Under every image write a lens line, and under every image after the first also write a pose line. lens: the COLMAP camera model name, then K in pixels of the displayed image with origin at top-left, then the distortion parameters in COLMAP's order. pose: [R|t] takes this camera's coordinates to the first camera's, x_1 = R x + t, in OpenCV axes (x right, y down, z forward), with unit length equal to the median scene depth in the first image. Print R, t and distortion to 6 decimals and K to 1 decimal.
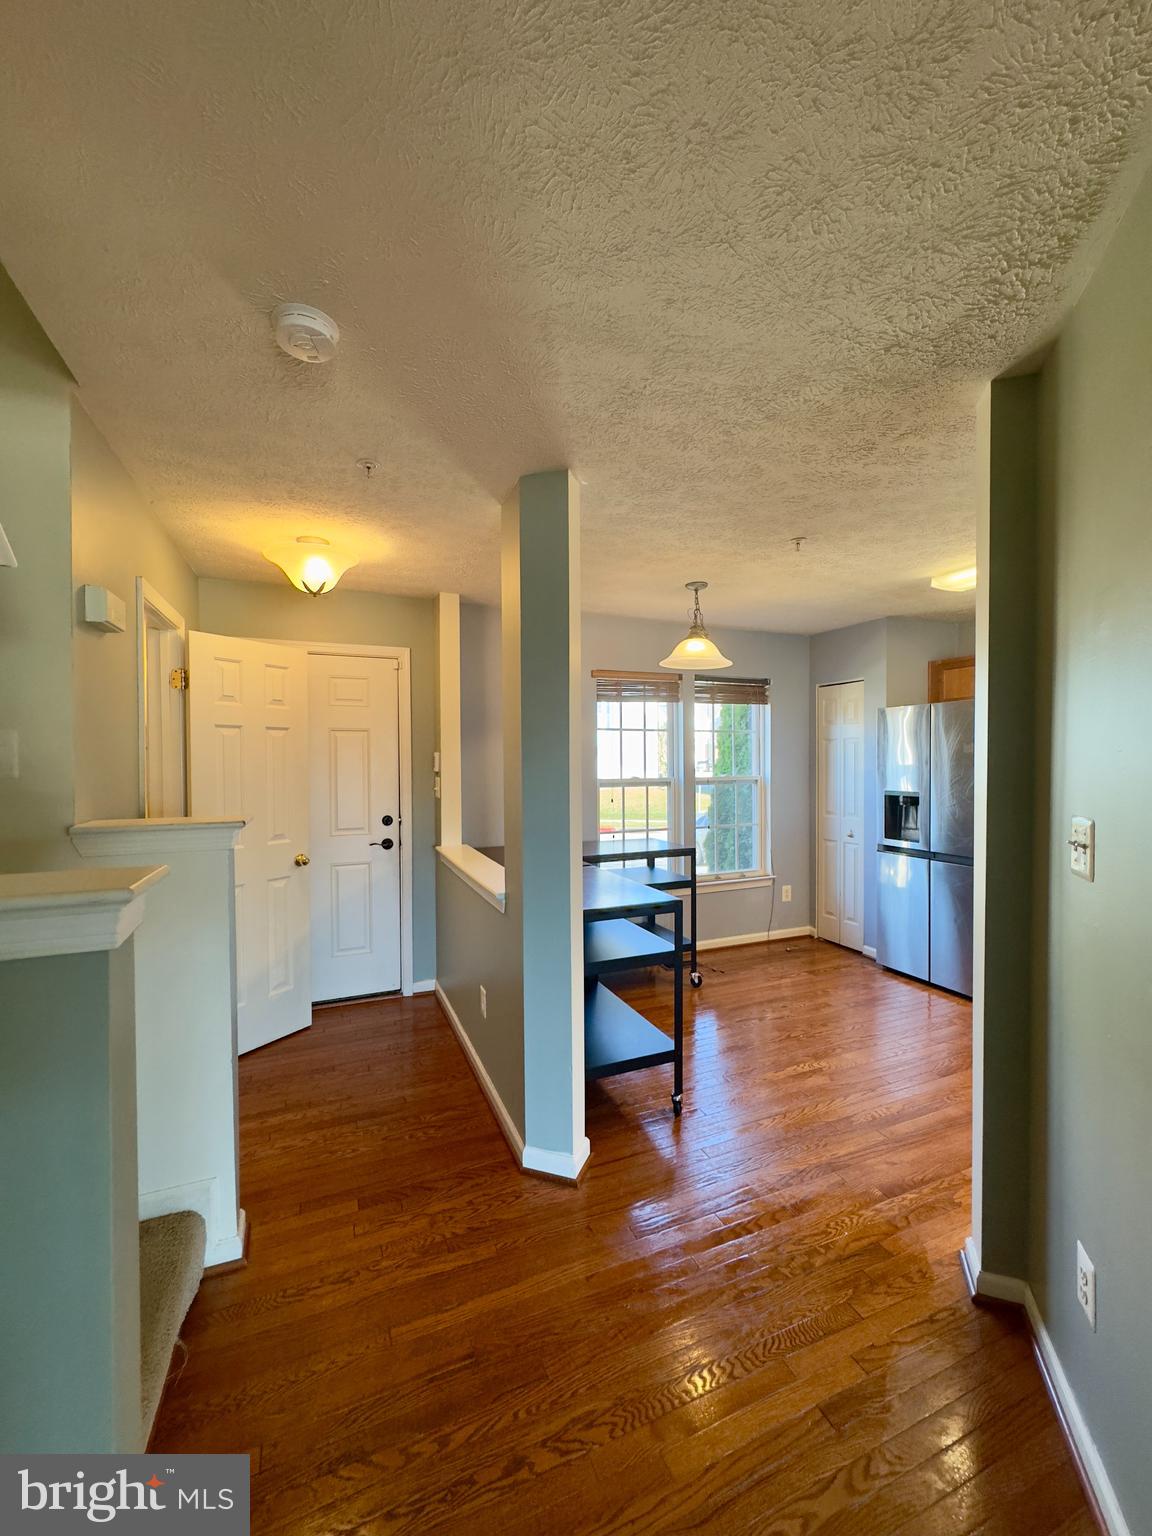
lens RADIAL K [[608.4, 0, 576.0], [0, 608.4, 768.0], [0, 0, 1]] dist [-0.000991, 0.000525]
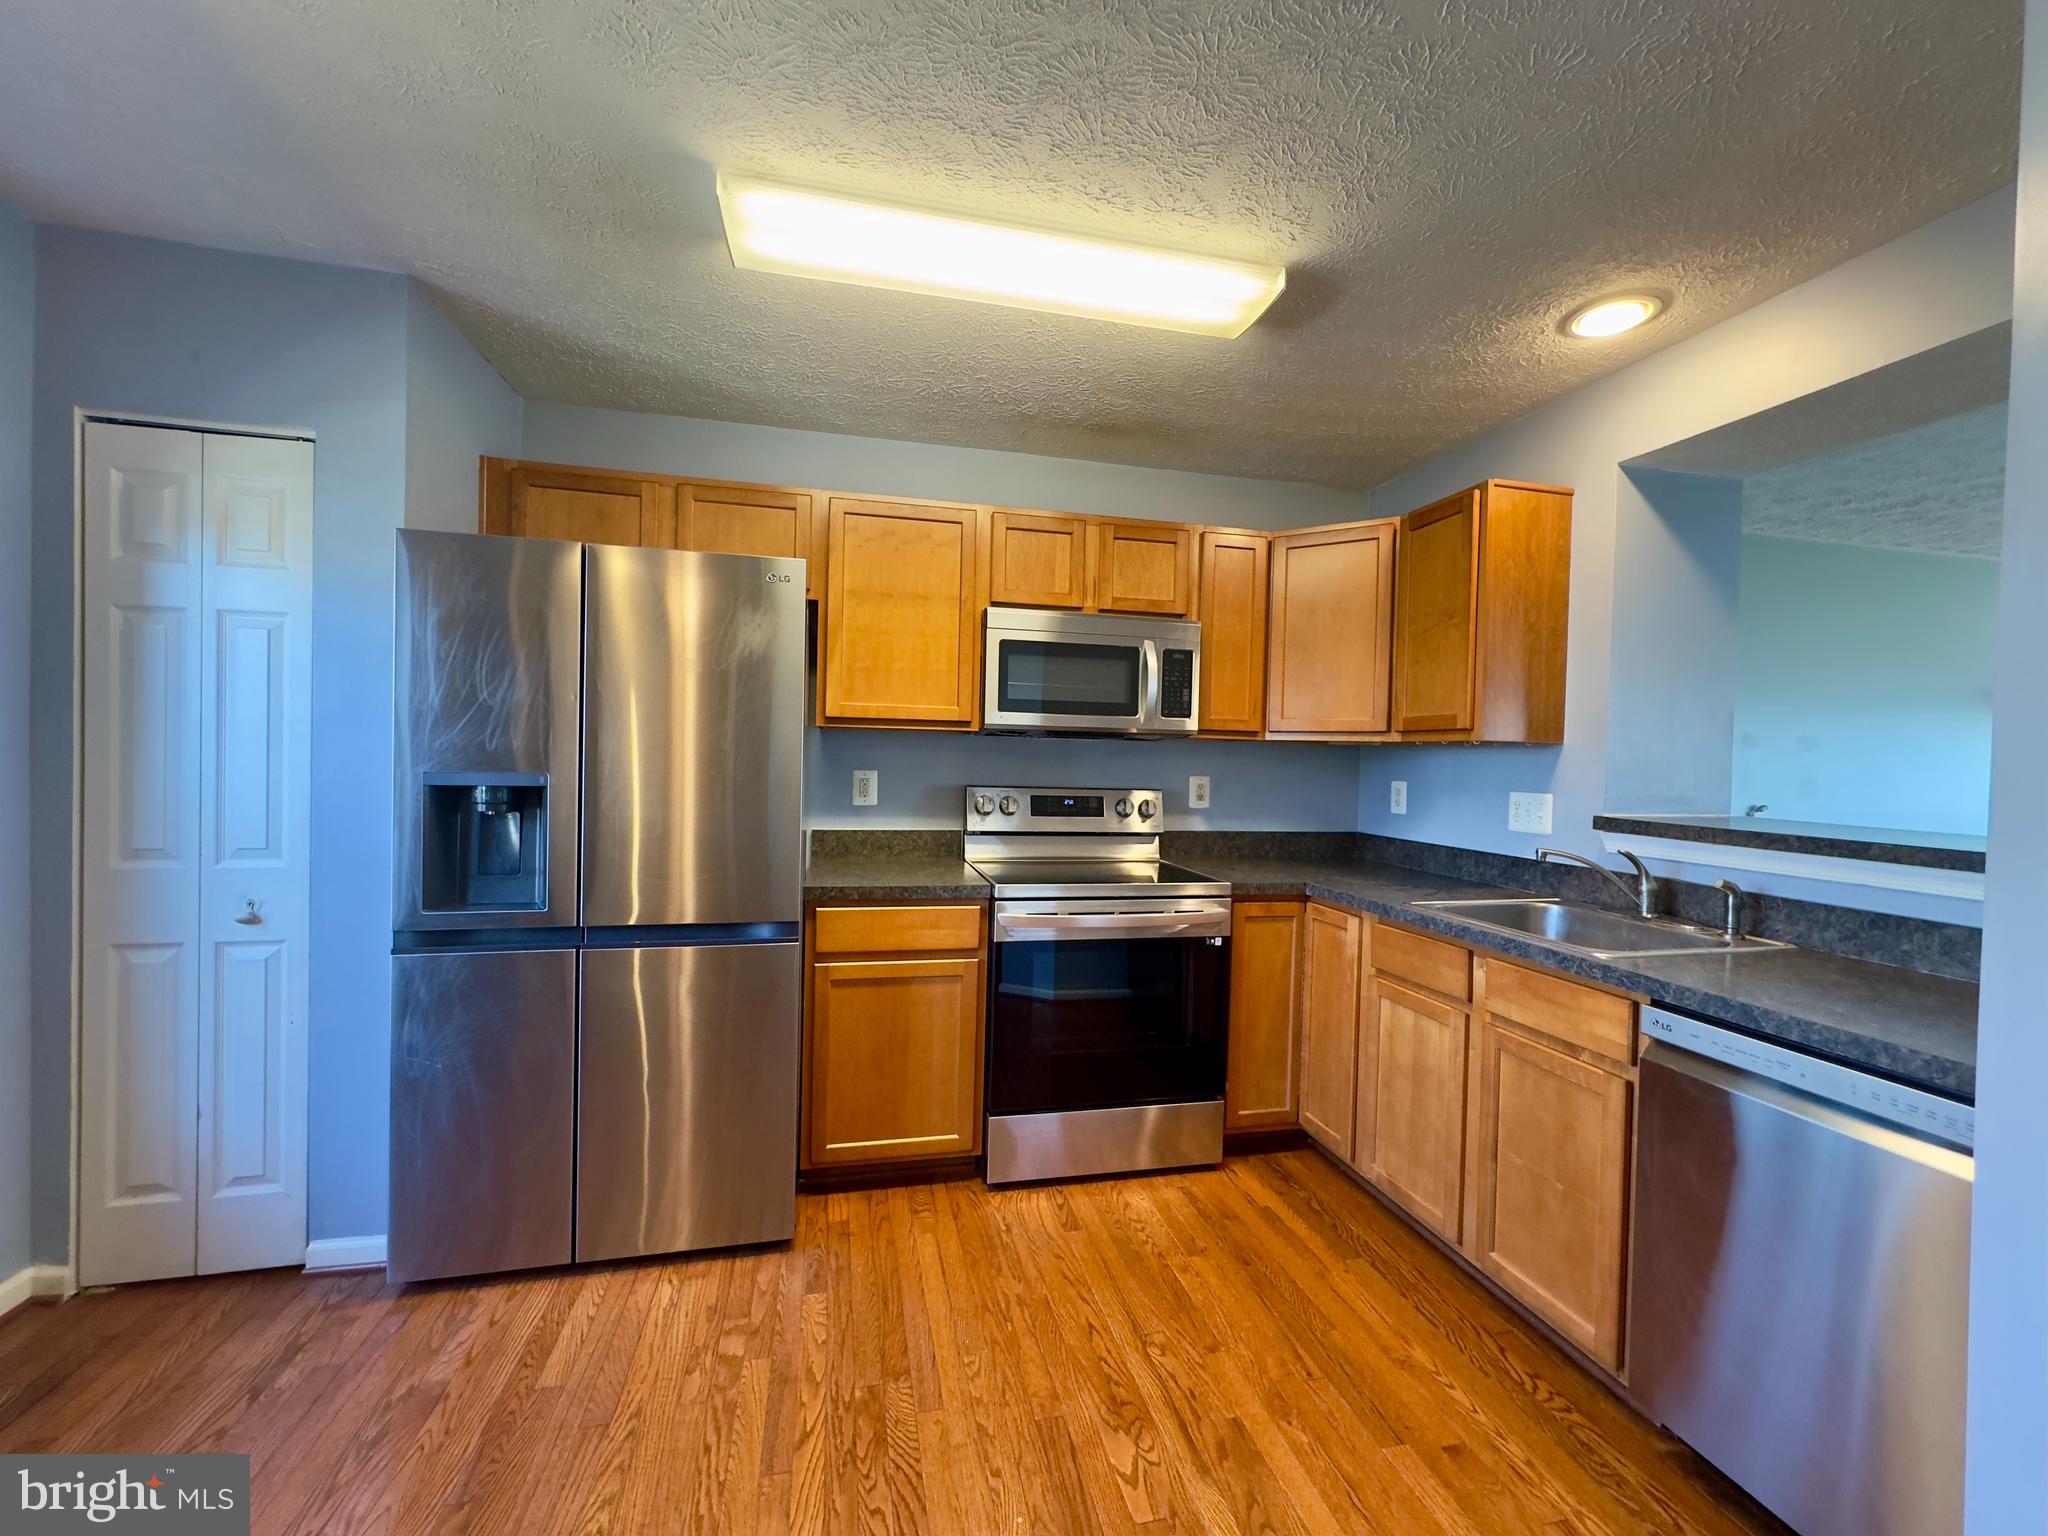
lens RADIAL K [[811.3, 0, 1024.0], [0, 811.3, 768.0], [0, 0, 1]] dist [-0.000991, 0.000525]
pose [[0.170756, -0.005514, 0.985298, 0.101959], [-0.012796, 0.999888, 0.007813, 0.023676], [-0.985230, -0.013942, 0.170667, 0.521927]]
